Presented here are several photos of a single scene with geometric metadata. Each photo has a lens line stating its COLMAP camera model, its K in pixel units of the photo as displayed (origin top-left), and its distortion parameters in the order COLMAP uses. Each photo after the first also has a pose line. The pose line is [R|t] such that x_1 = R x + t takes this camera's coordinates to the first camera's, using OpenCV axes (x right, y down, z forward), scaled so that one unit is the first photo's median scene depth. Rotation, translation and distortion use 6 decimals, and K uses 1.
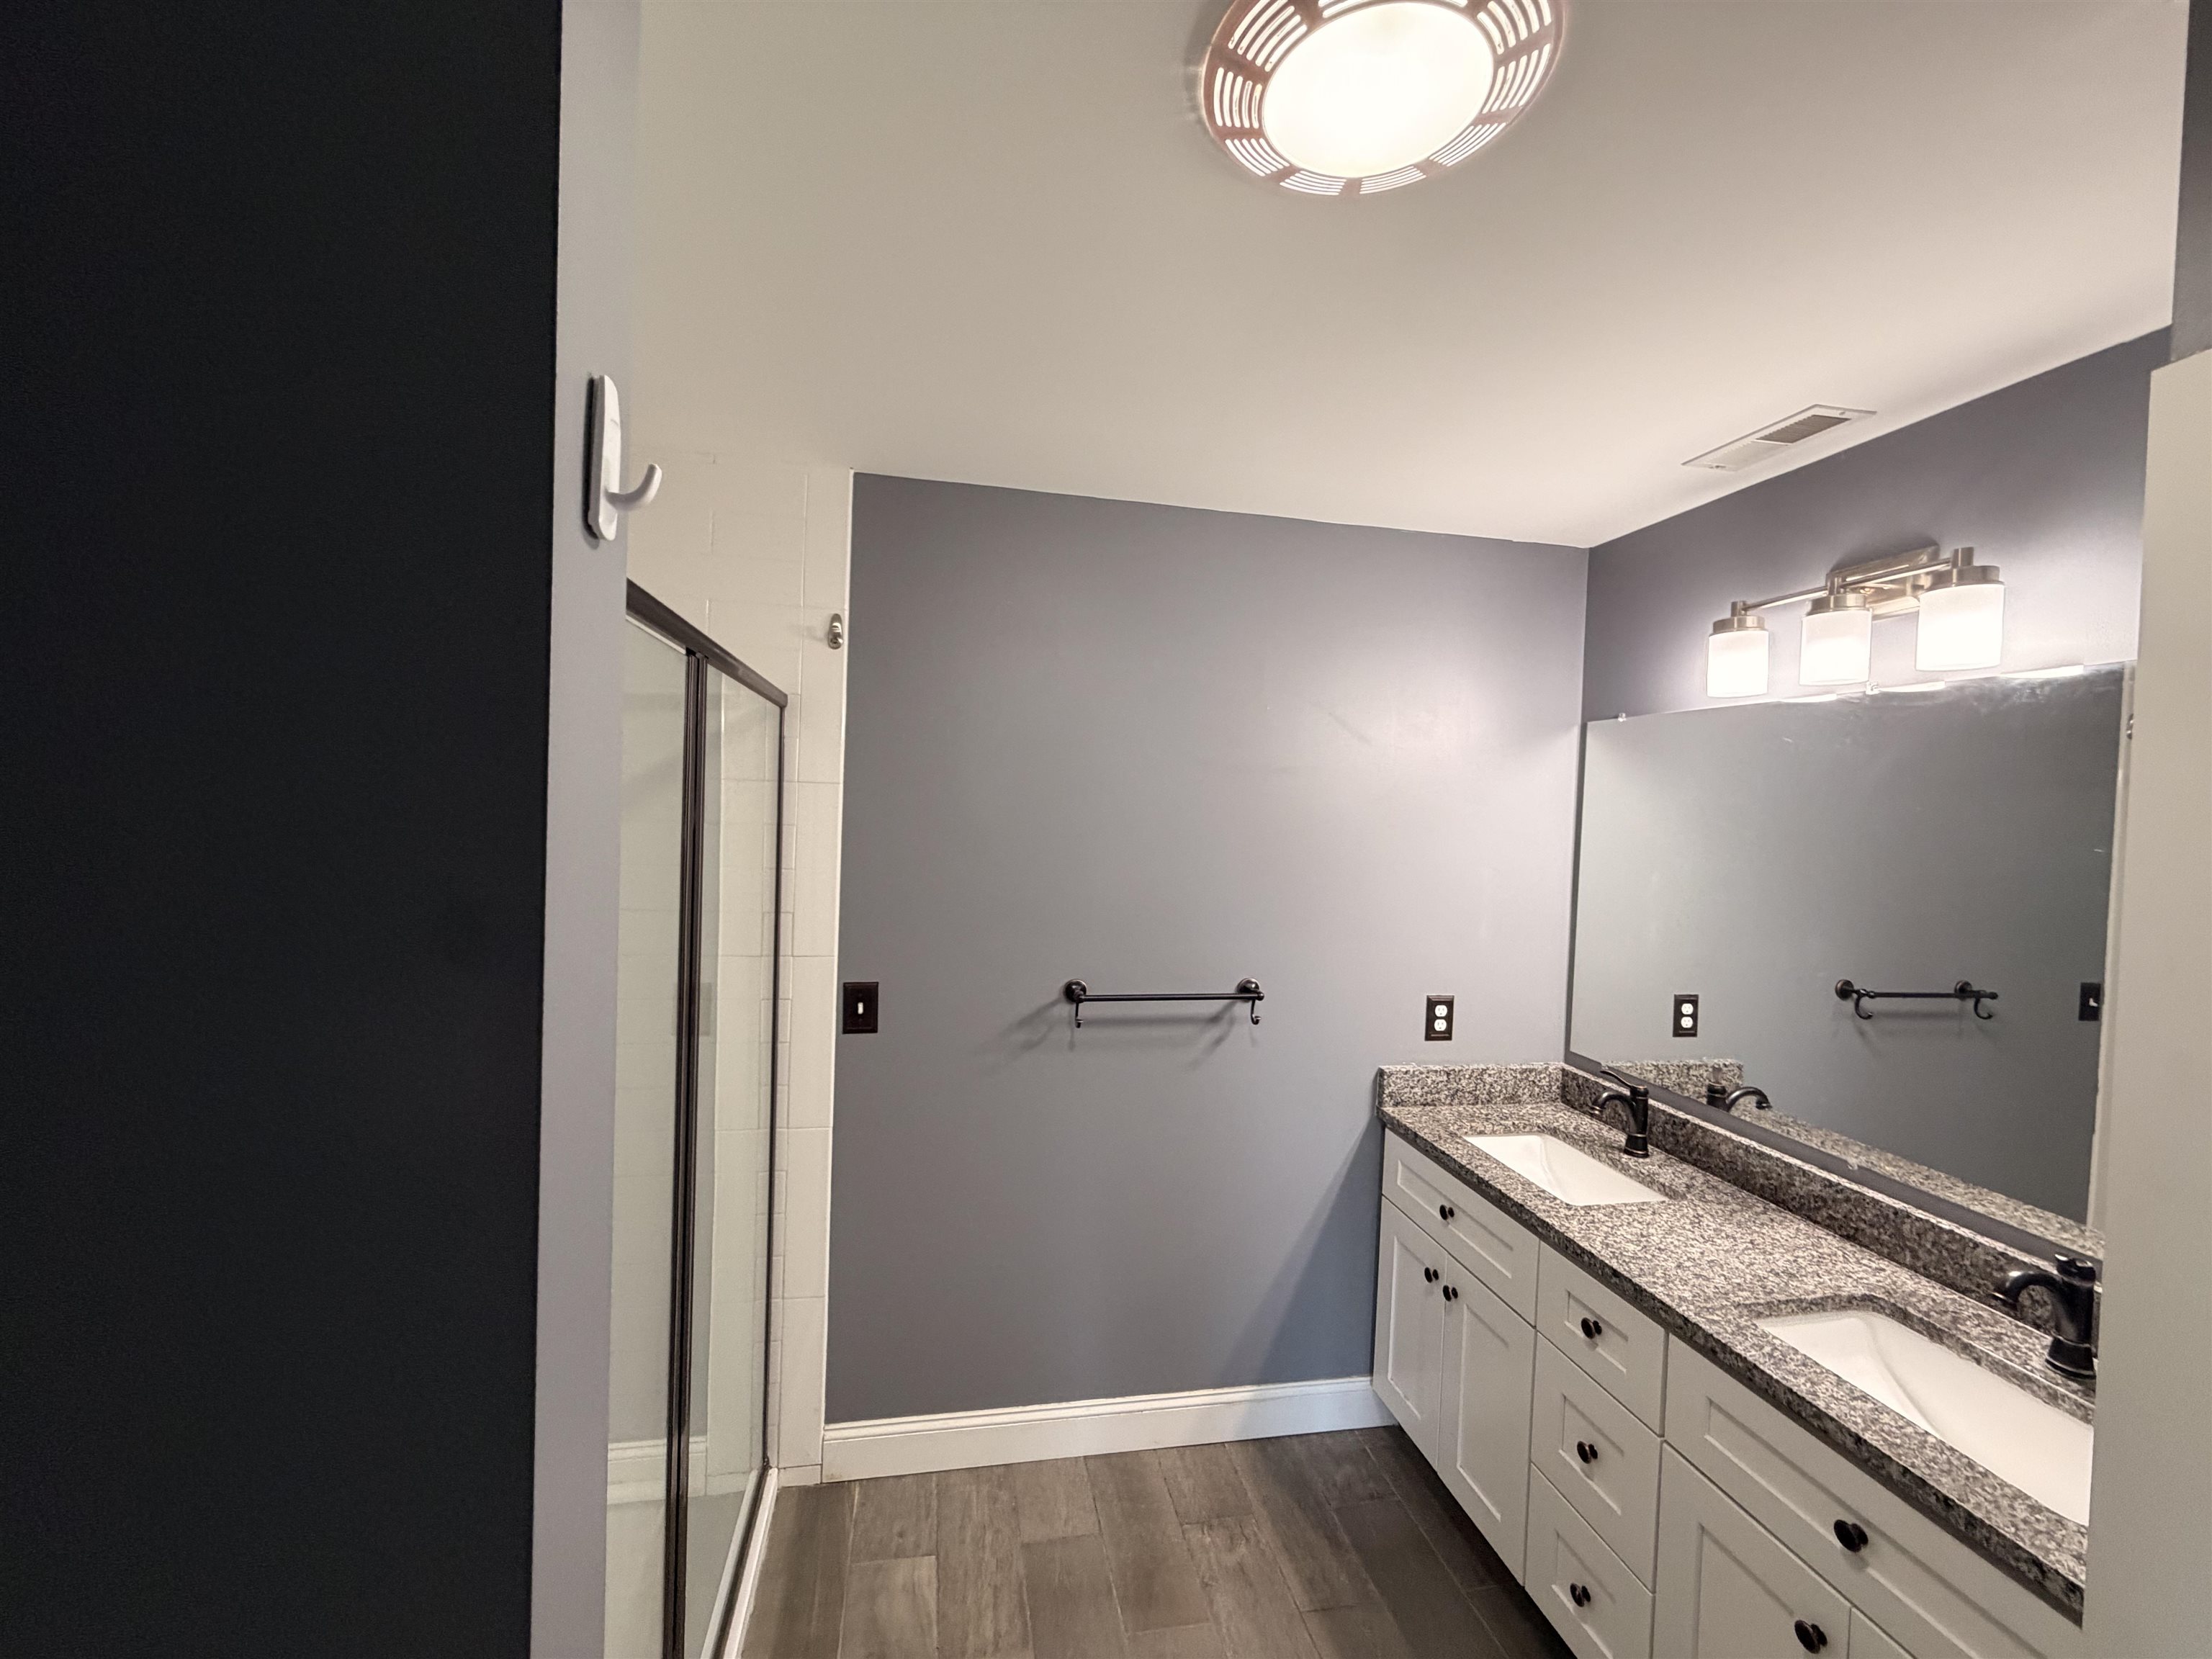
lens RADIAL K [[871.1, 0, 1099.7], [0, 871.1, 829.6], [0, 0, 1]] dist [-0.003924, 0.000270]
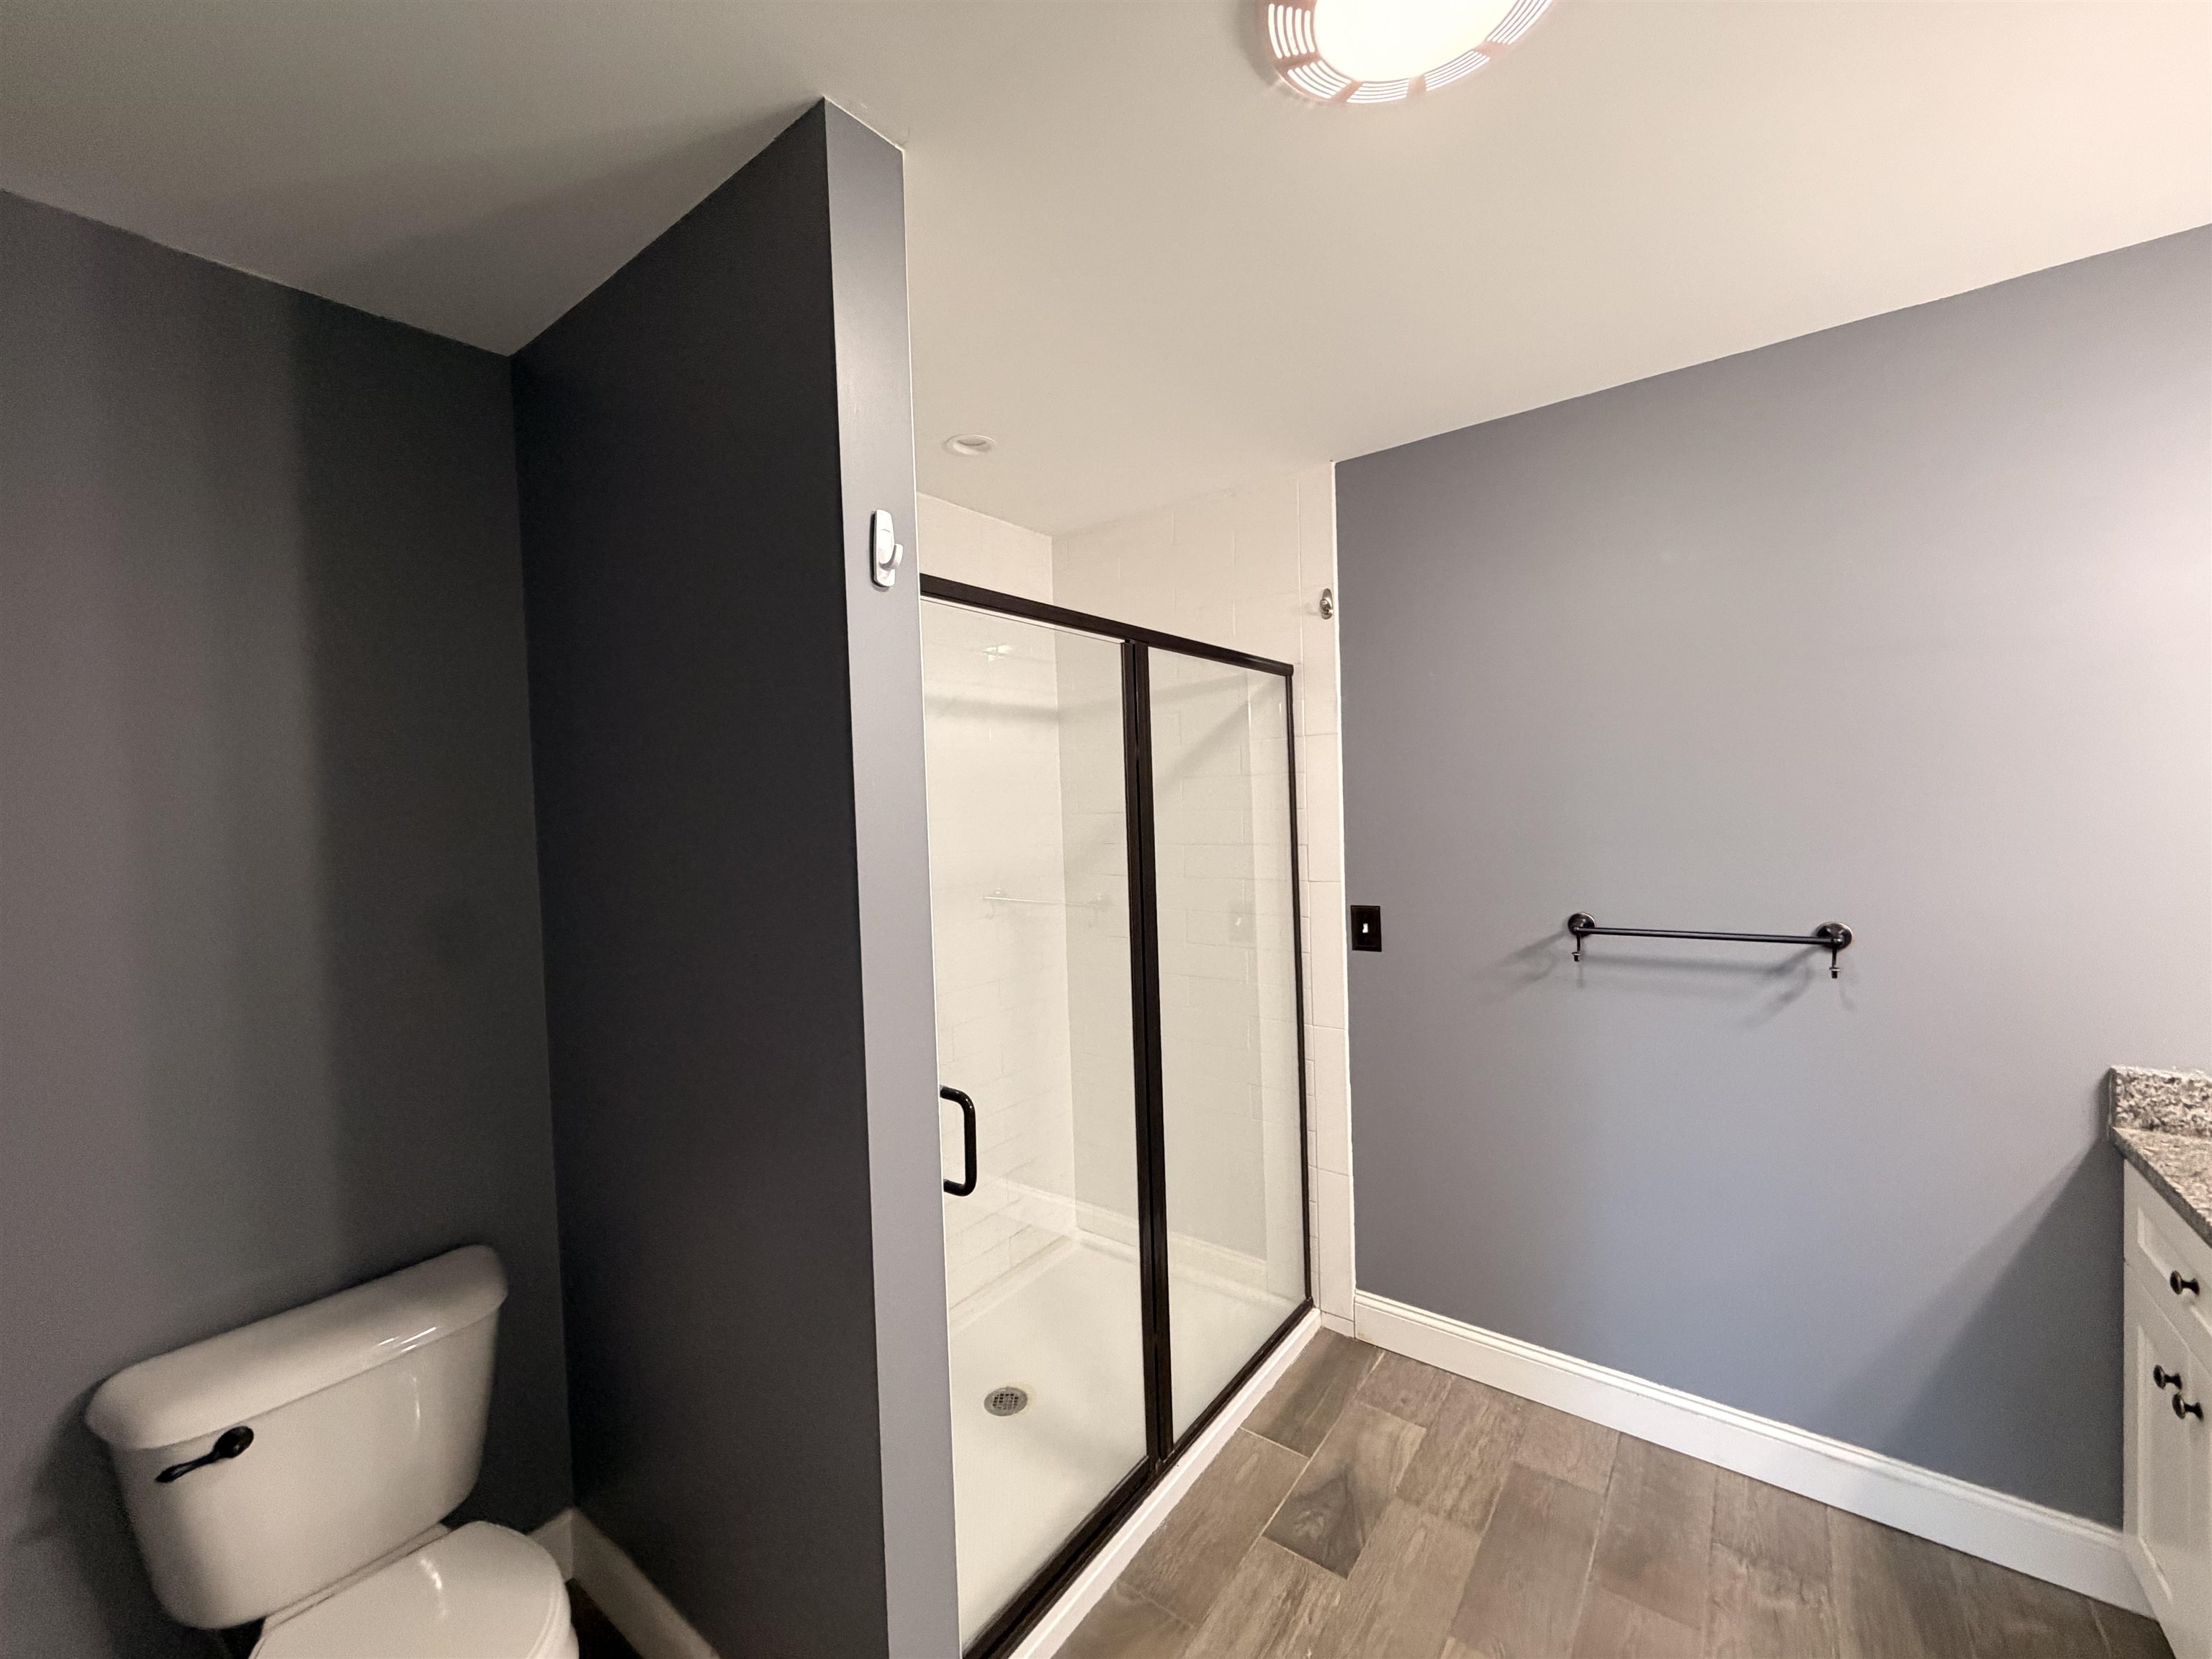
lens RADIAL K [[871.1, 0, 1105.9], [0, 871.1, 830.1], [0, 0, 1]] dist [-0.003924, 0.000270]
pose [[0.672011, -0.038845, -0.739522, 0.348658], [0.039771, 0.999075, -0.016339, 0.083129], [0.739473, -0.018432, 0.672934, -0.013297]]
